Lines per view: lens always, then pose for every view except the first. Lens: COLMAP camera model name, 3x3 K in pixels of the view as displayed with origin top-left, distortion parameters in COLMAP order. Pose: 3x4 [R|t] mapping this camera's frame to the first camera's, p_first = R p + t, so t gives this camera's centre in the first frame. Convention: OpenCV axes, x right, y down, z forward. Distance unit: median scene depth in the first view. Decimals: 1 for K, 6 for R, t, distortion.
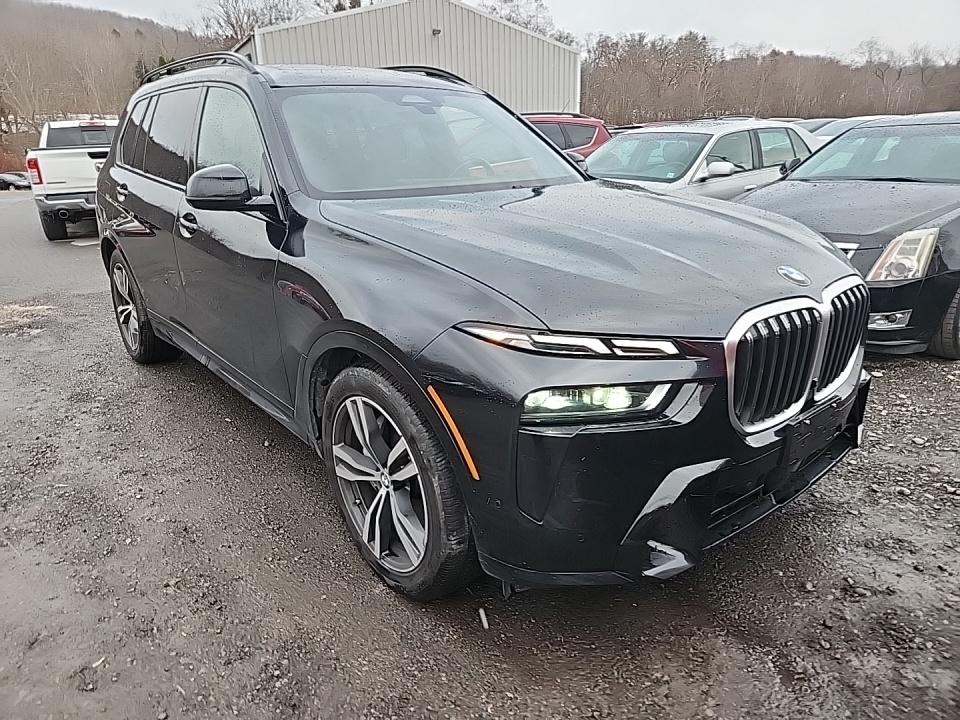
lens RADIAL K [[668.7, 0, 485.2], [0, 668.7, 340.8], [0, 0, 1]] dist [0.108394, -0.066752]
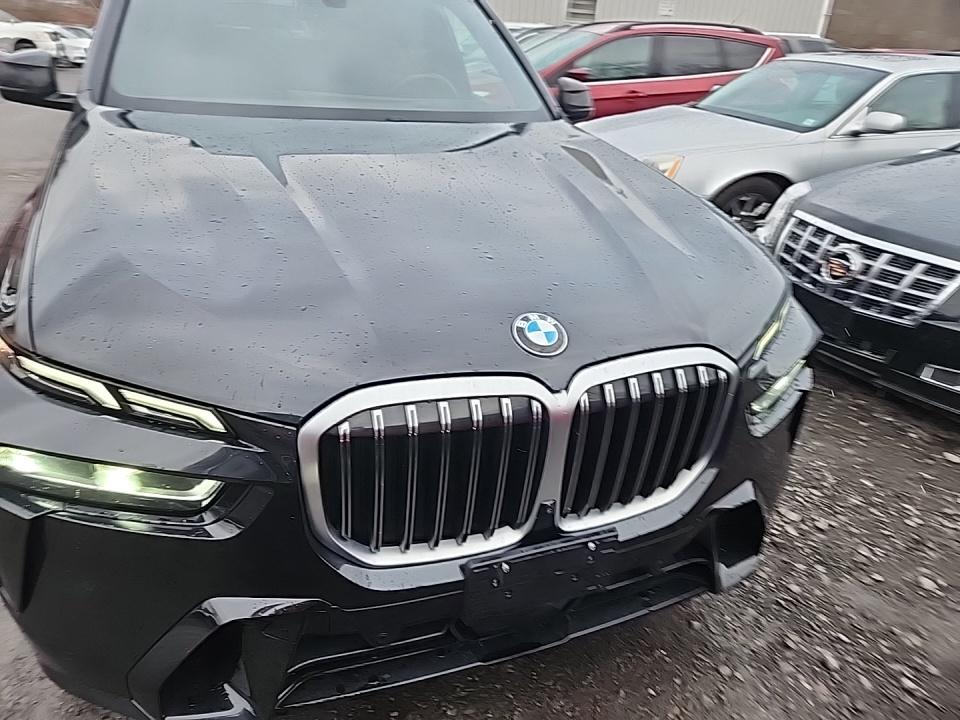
lens RADIAL K [[668.7, 0, 485.2], [0, 668.7, 340.8], [0, 0, 1]] dist [0.108394, -0.066752]
pose [[0.941351, 0.210358, -0.263833, 0.559106], [-0.176084, 0.973231, 0.147704, -0.167301], [0.287841, -0.092585, 0.953192, 0.411983]]
